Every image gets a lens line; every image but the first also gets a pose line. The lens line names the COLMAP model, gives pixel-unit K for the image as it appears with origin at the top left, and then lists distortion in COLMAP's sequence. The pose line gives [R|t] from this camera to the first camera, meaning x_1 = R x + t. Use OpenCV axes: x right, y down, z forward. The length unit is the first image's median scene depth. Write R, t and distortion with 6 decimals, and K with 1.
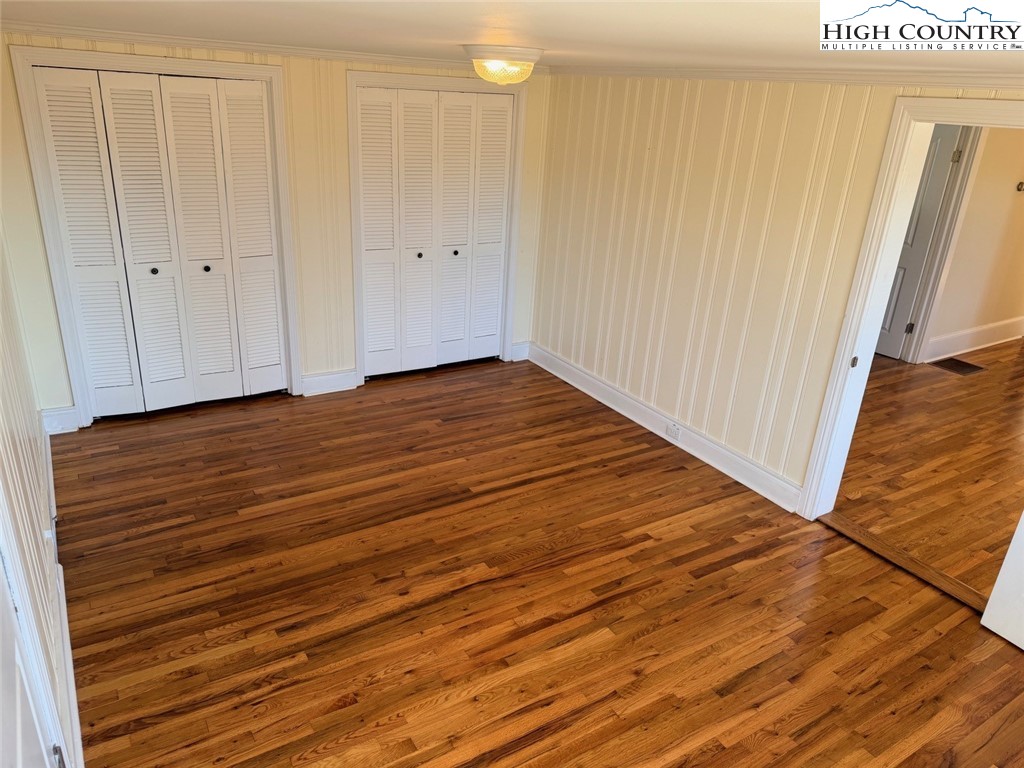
lens RADIAL K [[716.2, 0, 507.3], [0, 716.2, 380.1], [0, 0, 1]] dist [0.067348, -0.079735]
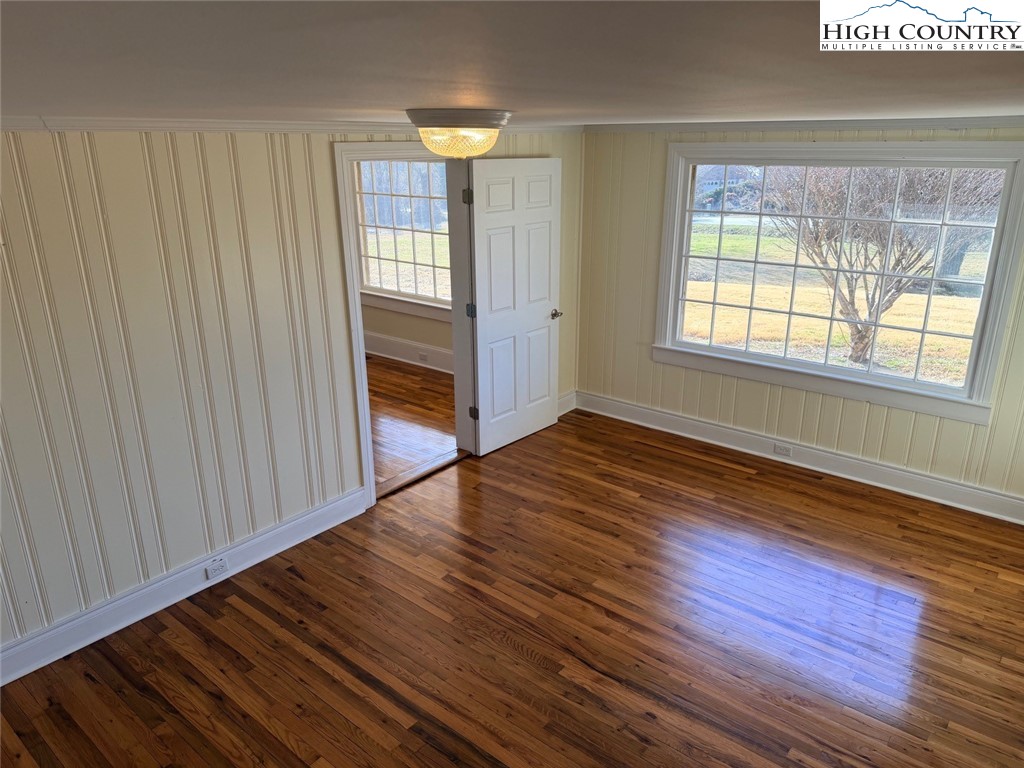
lens RADIAL K [[716.2, 0, 507.3], [0, 716.2, 380.1], [0, 0, 1]] dist [0.067348, -0.079735]
pose [[-0.319380, -0.346486, 0.882011, -0.674969], [0.337214, 0.828278, 0.447485, -0.469358], [-0.885598, 0.440344, -0.147695, 1.016264]]
